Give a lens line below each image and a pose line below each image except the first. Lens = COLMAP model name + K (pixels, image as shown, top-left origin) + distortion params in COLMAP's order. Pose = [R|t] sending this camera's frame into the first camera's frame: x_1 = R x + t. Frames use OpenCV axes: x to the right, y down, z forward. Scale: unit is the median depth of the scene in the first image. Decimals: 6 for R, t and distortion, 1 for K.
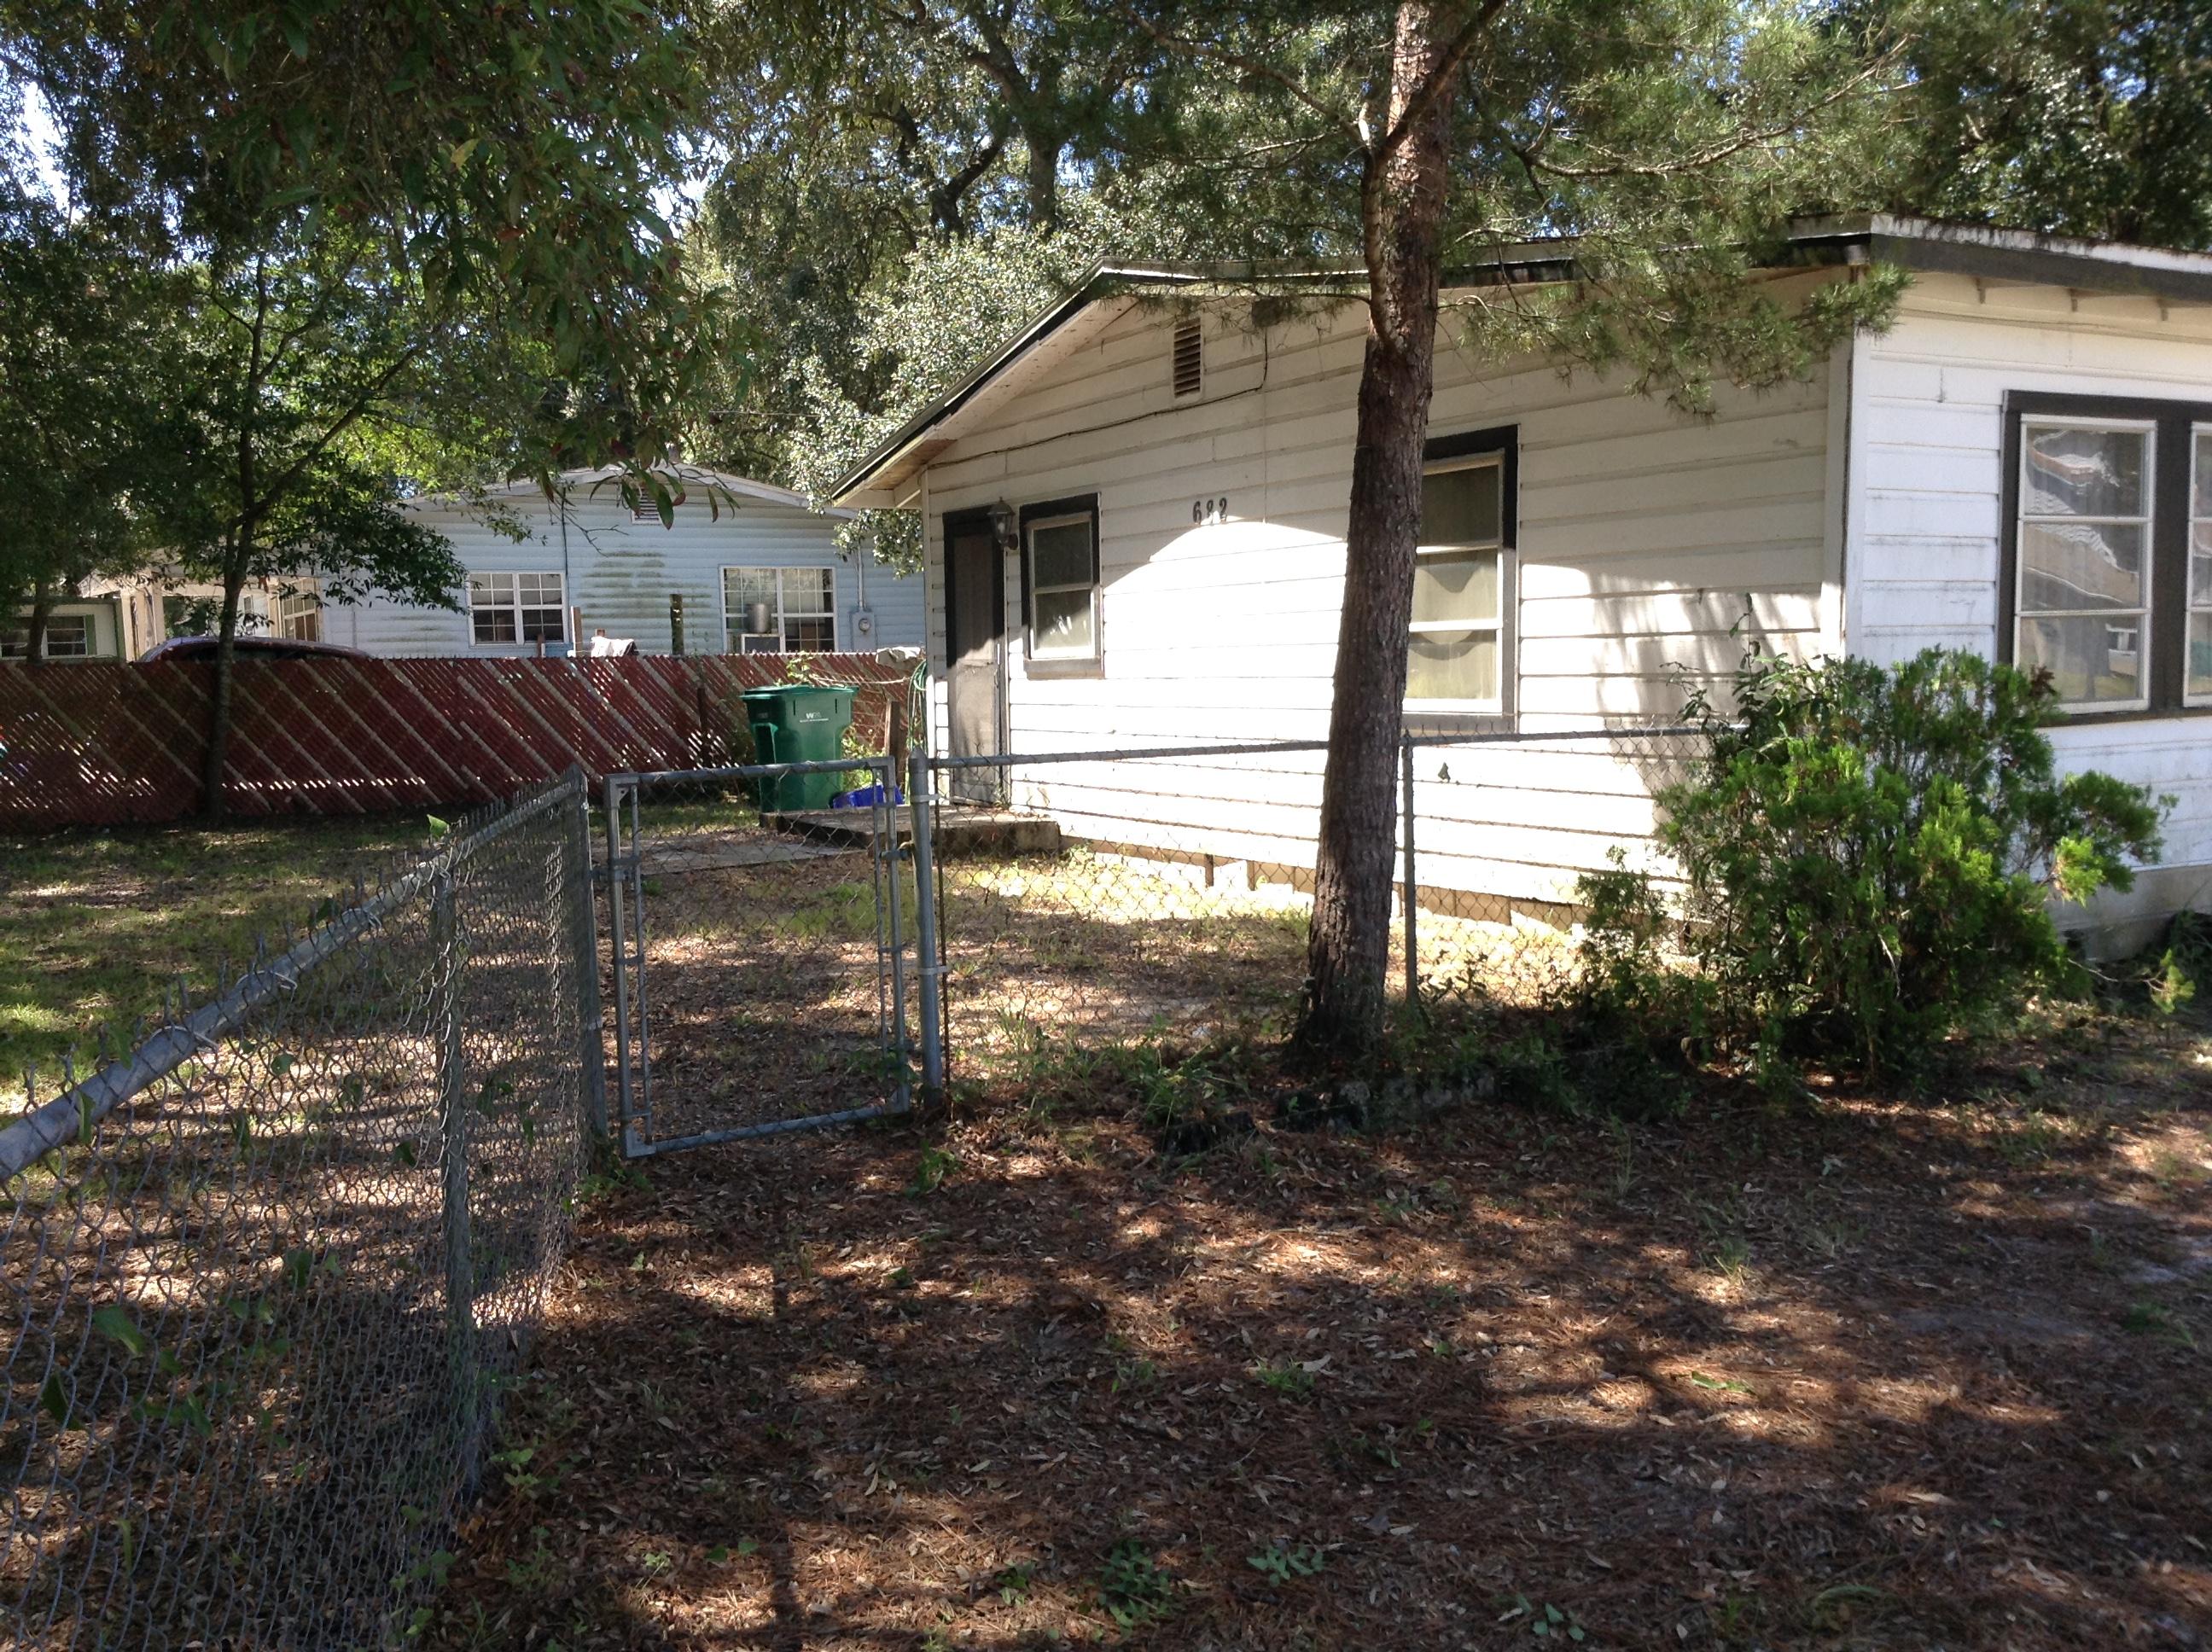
lens RADIAL K [[1975.4, 0, 1093.7], [0, 1975.4, 825.4], [0, 0, 1]] dist [0.079498, -0.163211]
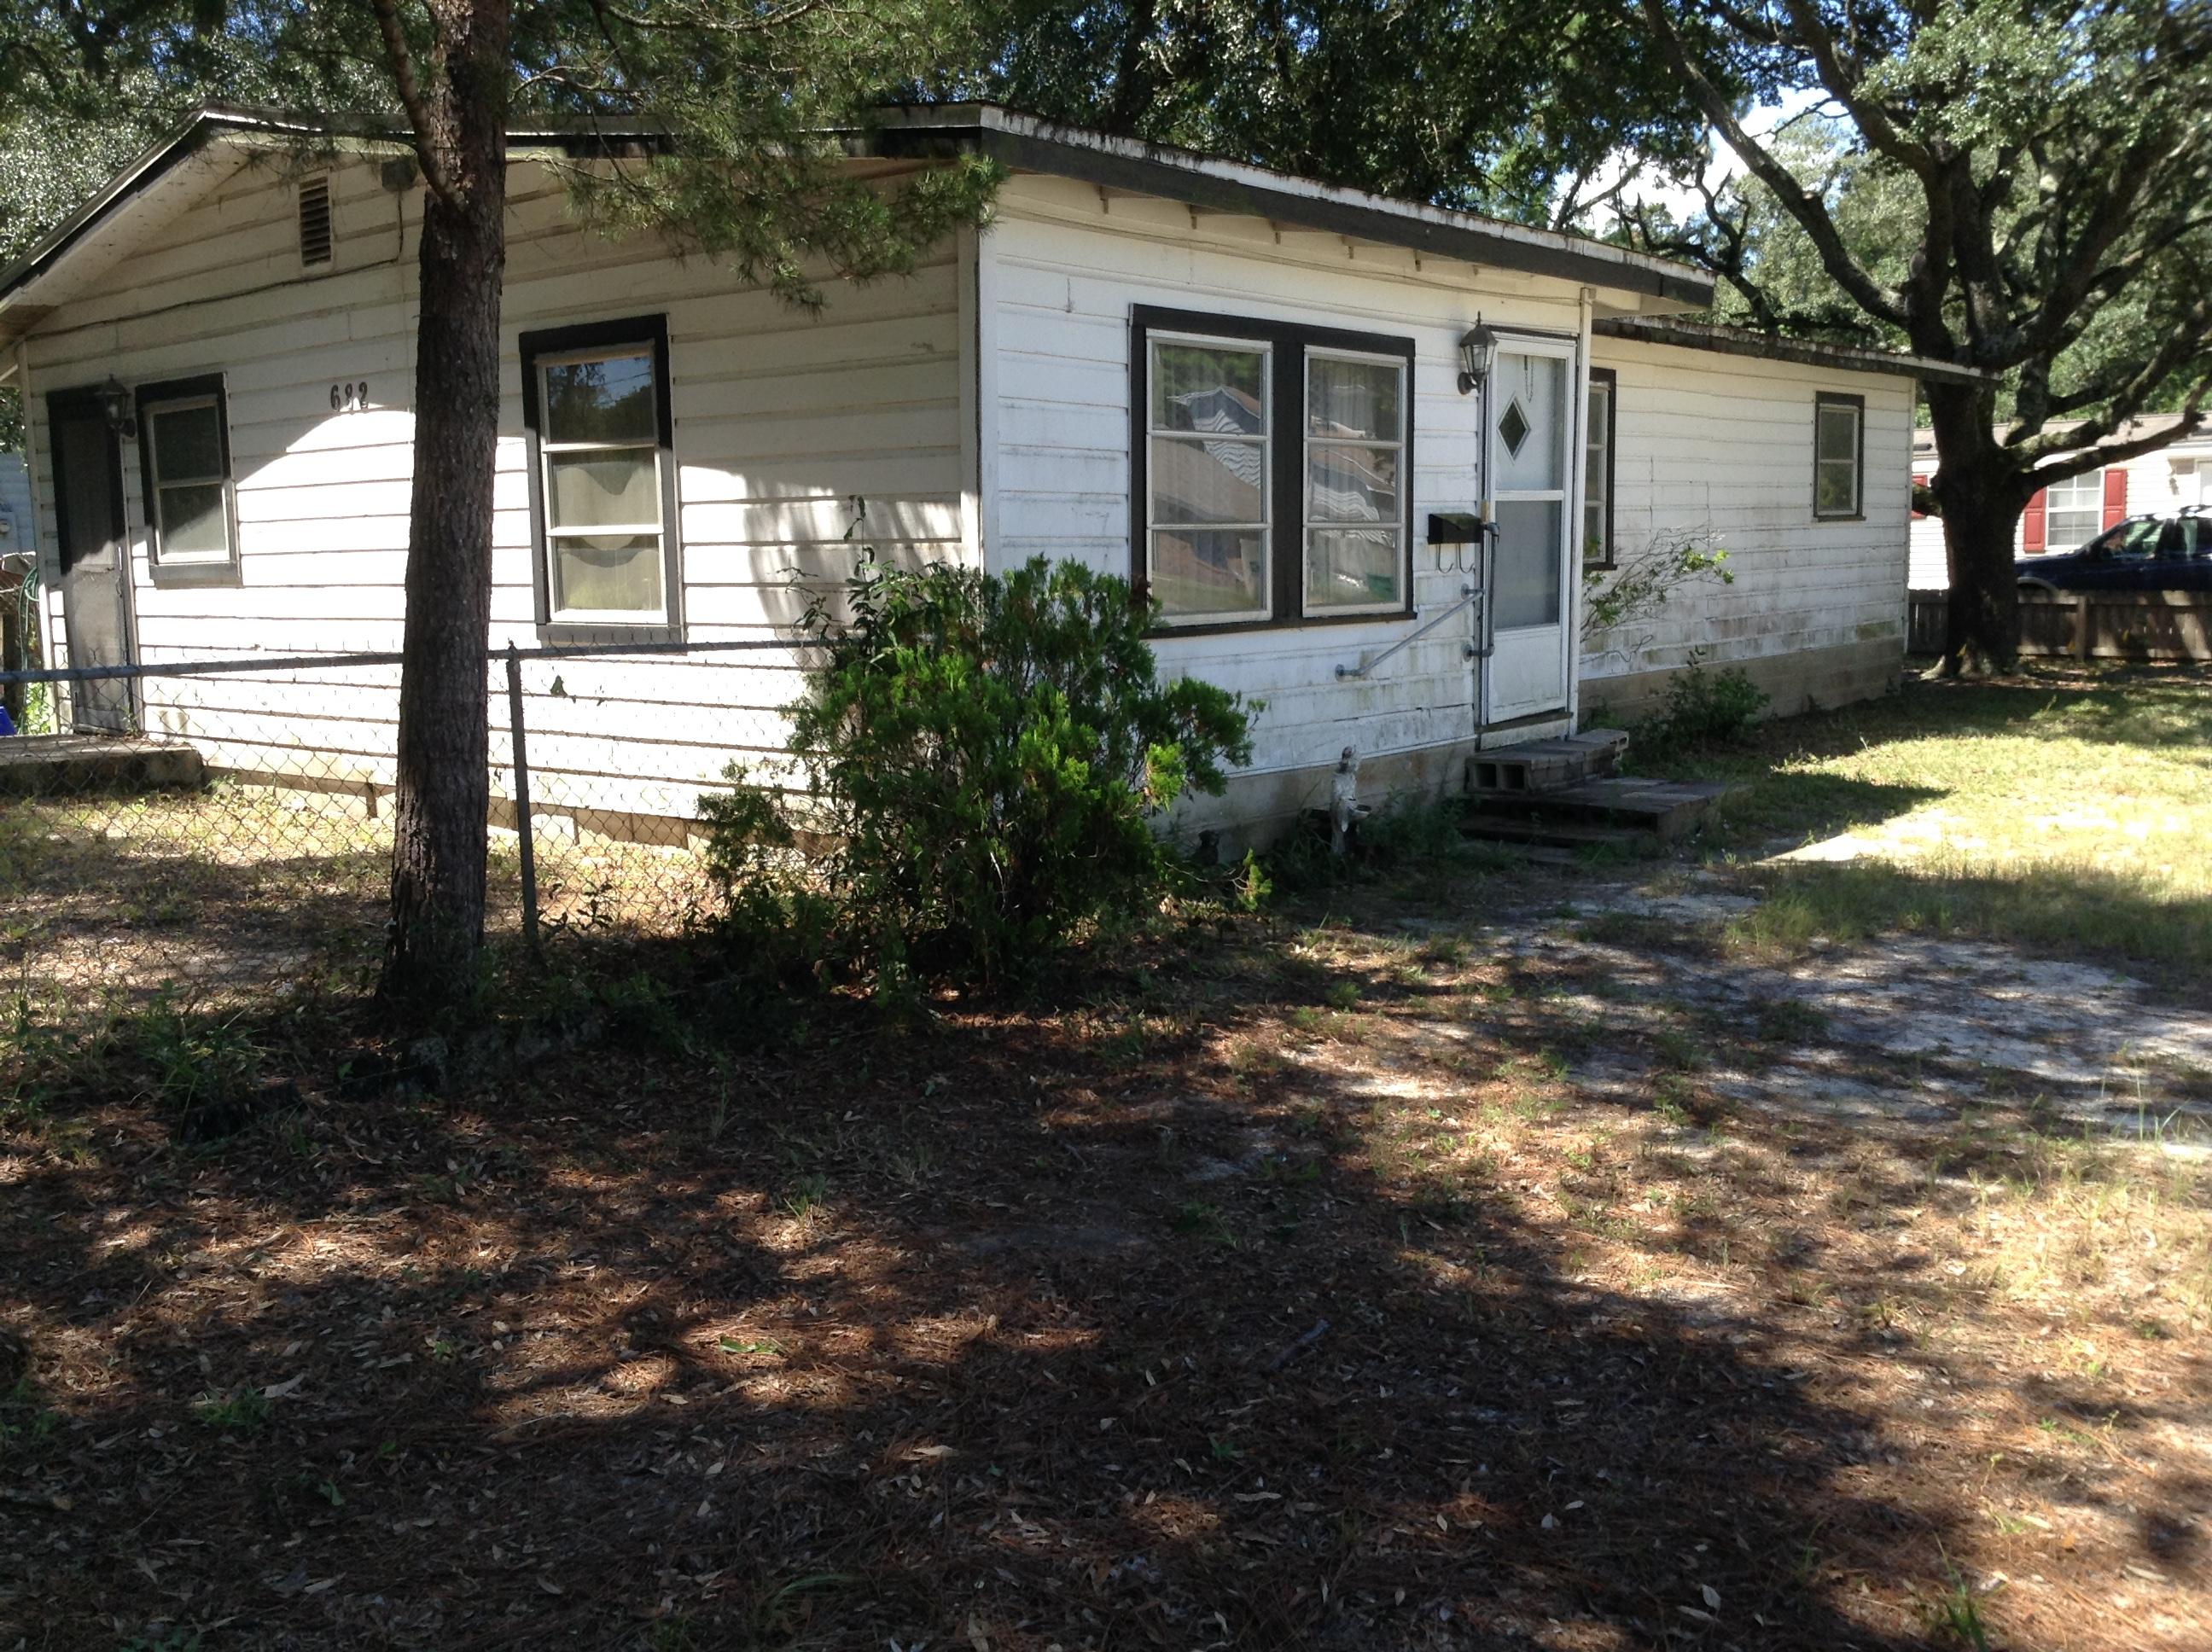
lens RADIAL K [[1975.4, 0, 1107.2], [0, 1975.4, 837.8], [0, 0, 1]] dist [0.079498, -0.163211]
pose [[0.936101, -0.040686, 0.349371, 0.099865], [0.023898, 0.998349, 0.052231, 0.000634], [-0.350919, -0.040544, 0.935528, 0.057887]]
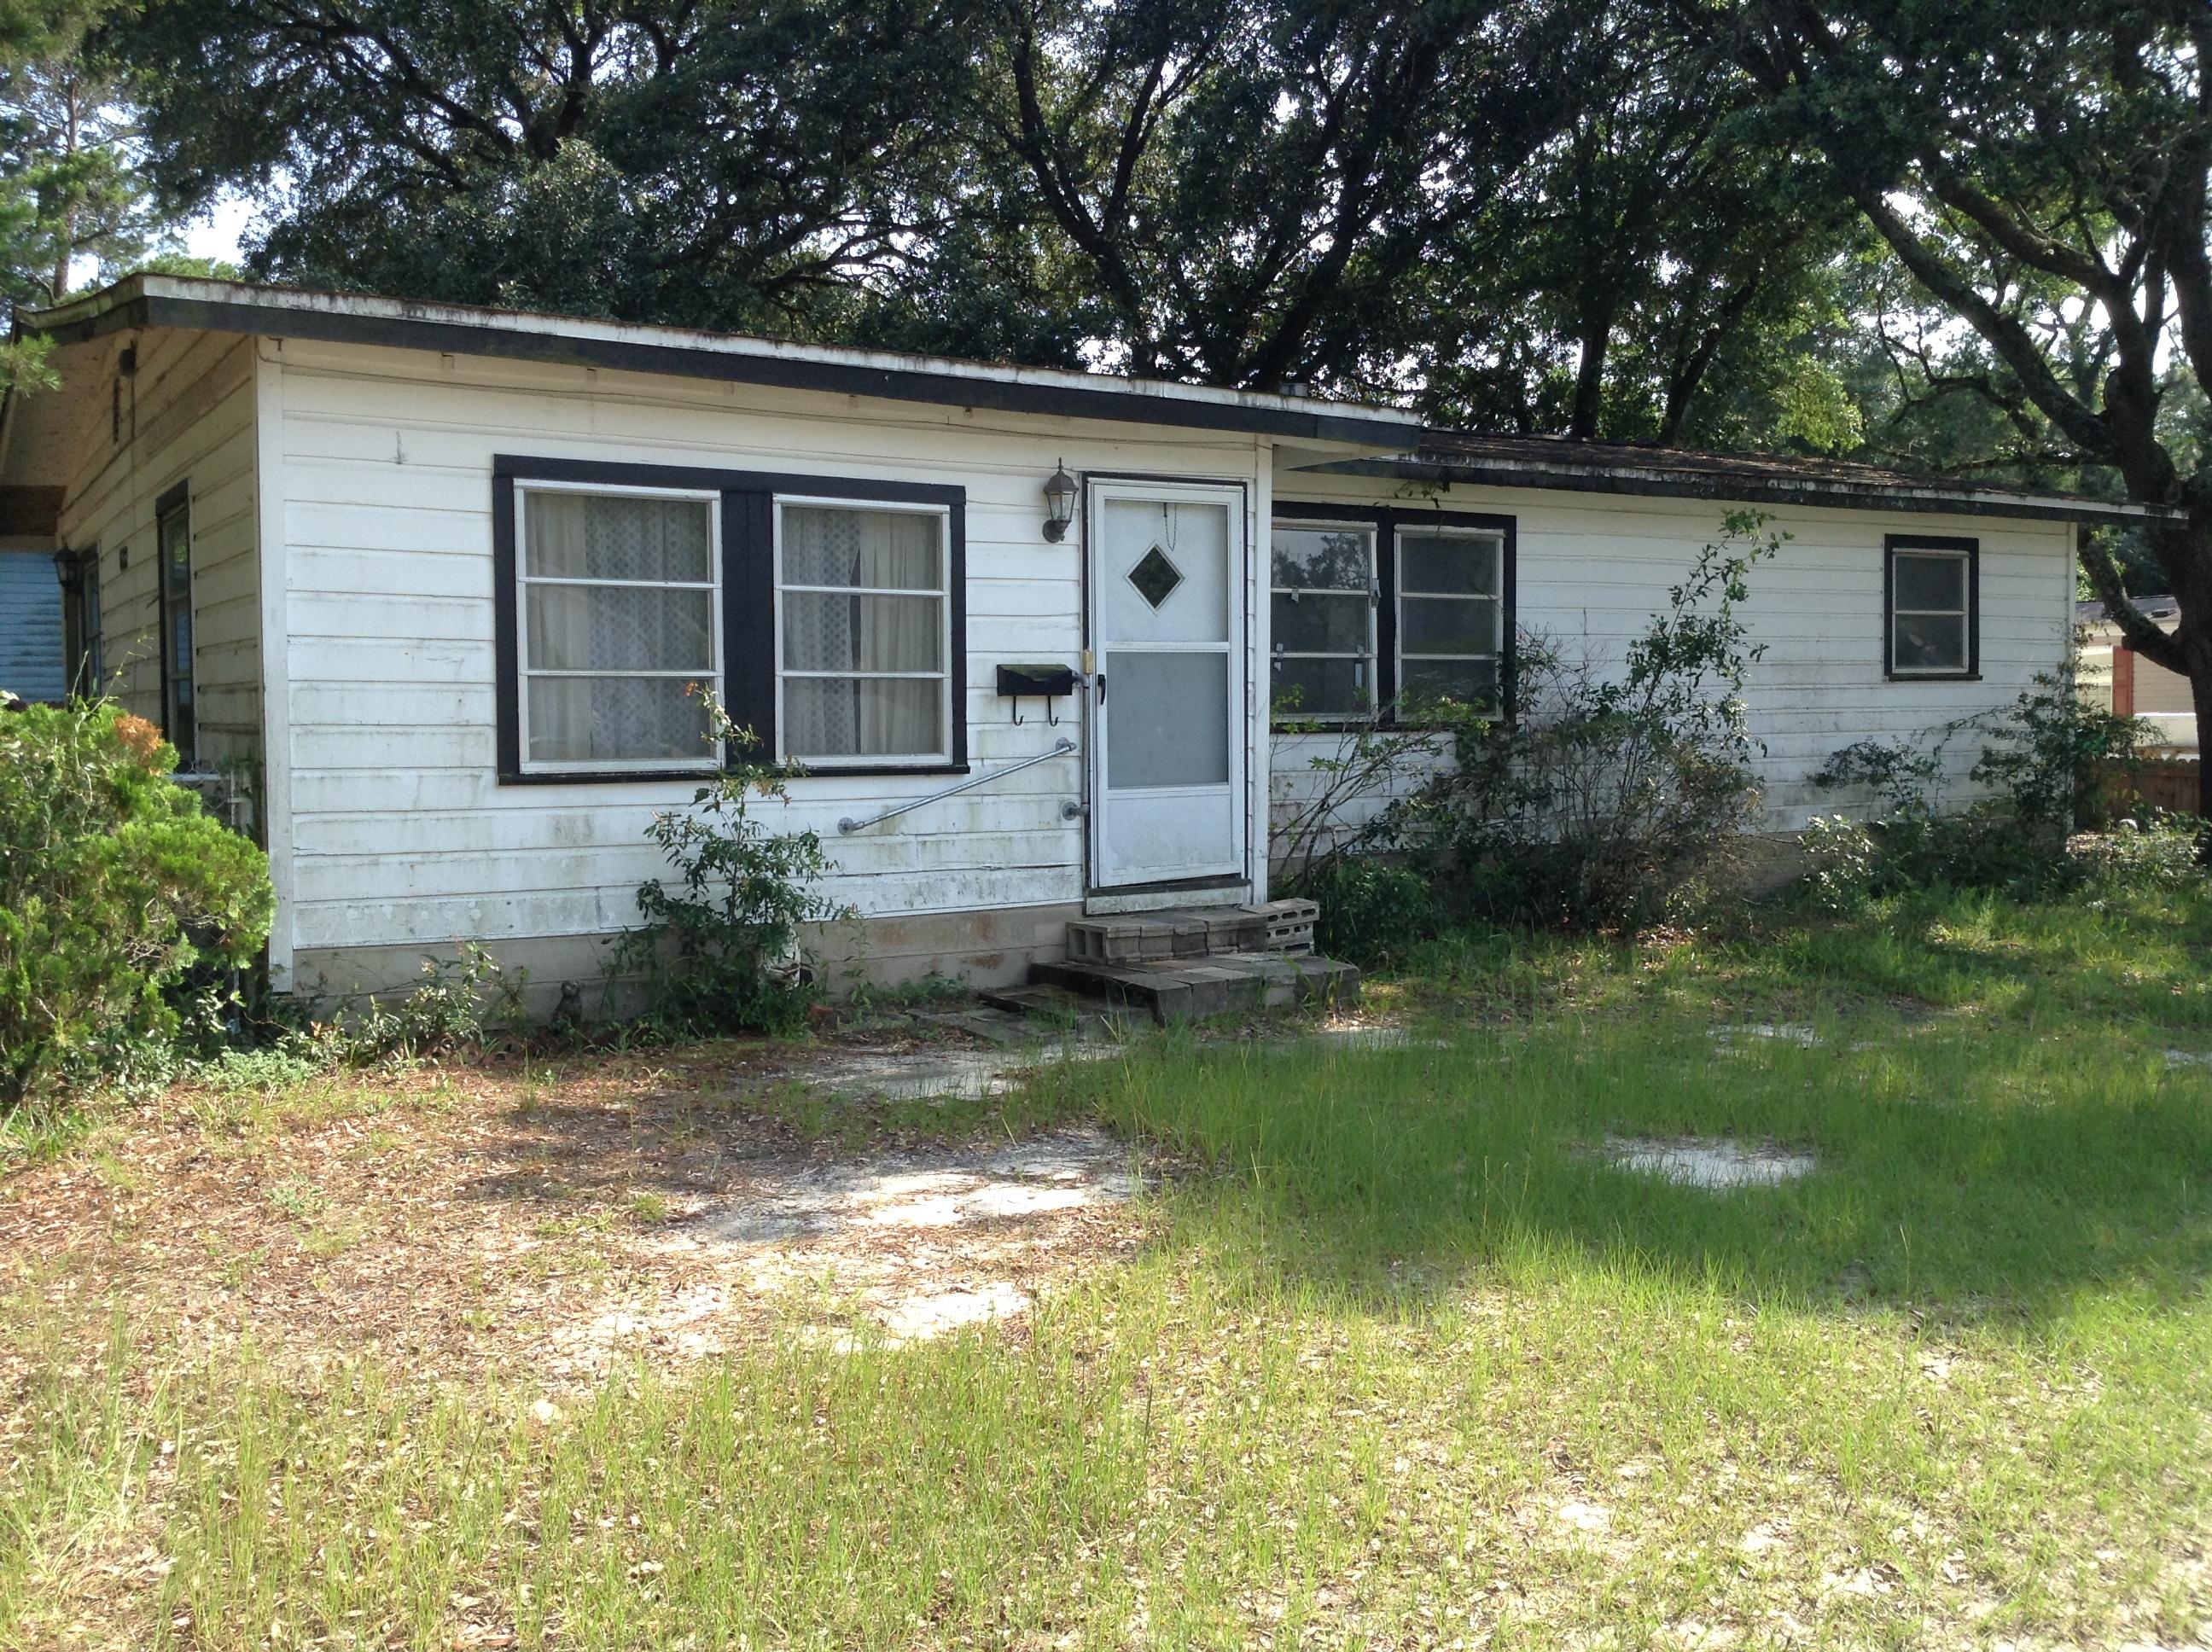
lens RADIAL K [[1975.4, 0, 1127.3], [0, 1975.4, 830.1], [0, 0, 1]] dist [0.079498, -0.163211]
pose [[0.998719, 0.018939, 0.046932, 0.907112], [-0.017548, 0.999400, -0.029867, 0.001103], [-0.047470, 0.029005, 0.998451, -0.047429]]
